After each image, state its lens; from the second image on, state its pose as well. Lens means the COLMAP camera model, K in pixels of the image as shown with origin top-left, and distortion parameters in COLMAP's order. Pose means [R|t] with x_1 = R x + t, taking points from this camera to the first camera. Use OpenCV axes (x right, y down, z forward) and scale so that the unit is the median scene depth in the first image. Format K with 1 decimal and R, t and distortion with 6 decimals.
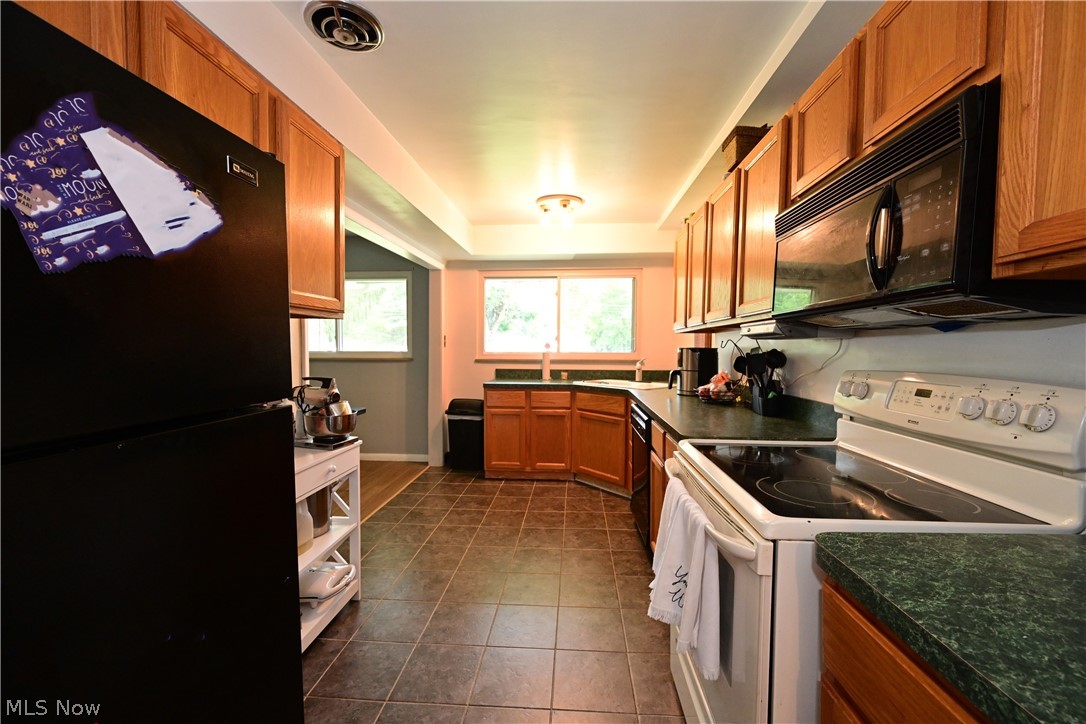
lens RADIAL K [[424.4, 0, 545.1], [0, 424.4, 360.9], [0, 0, 1]] dist [-0.000066, 0.000003]
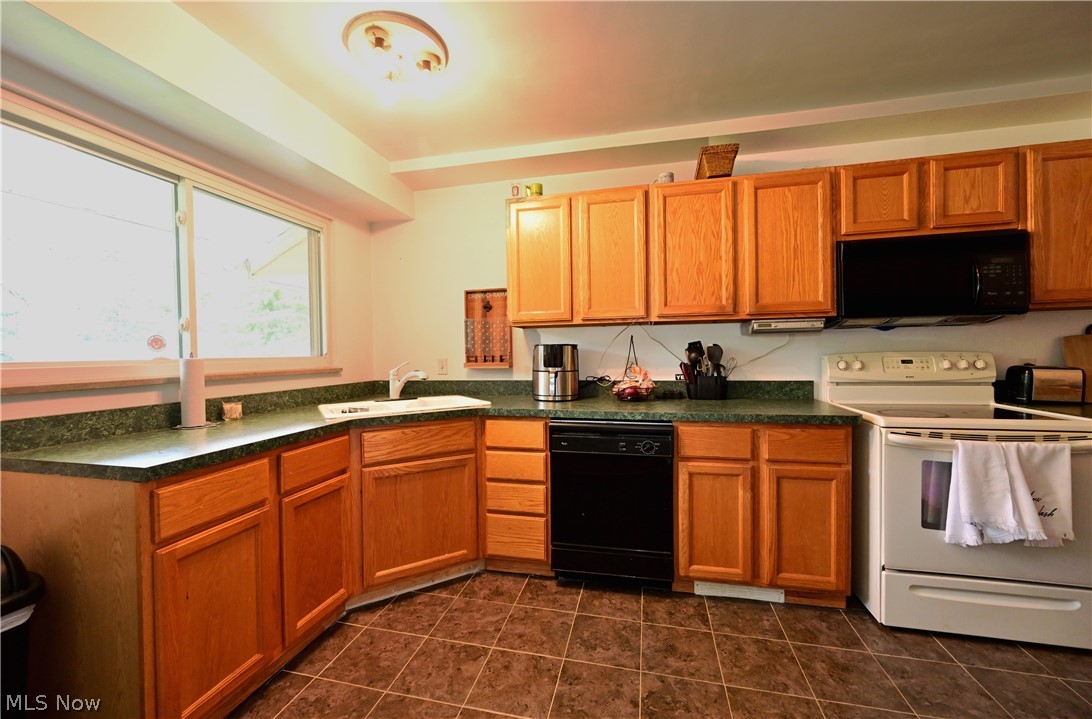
lens RADIAL K [[432.6, 0, 545.7], [0, 432.6, 359.3], [0, 0, 1]] dist [0.000161, -0.000003]
pose [[0.161069, -0.023411, 0.986665, -0.407890], [0.045327, 0.998839, 0.016301, -0.012829], [-0.985902, 0.042097, 0.161943, 0.713731]]
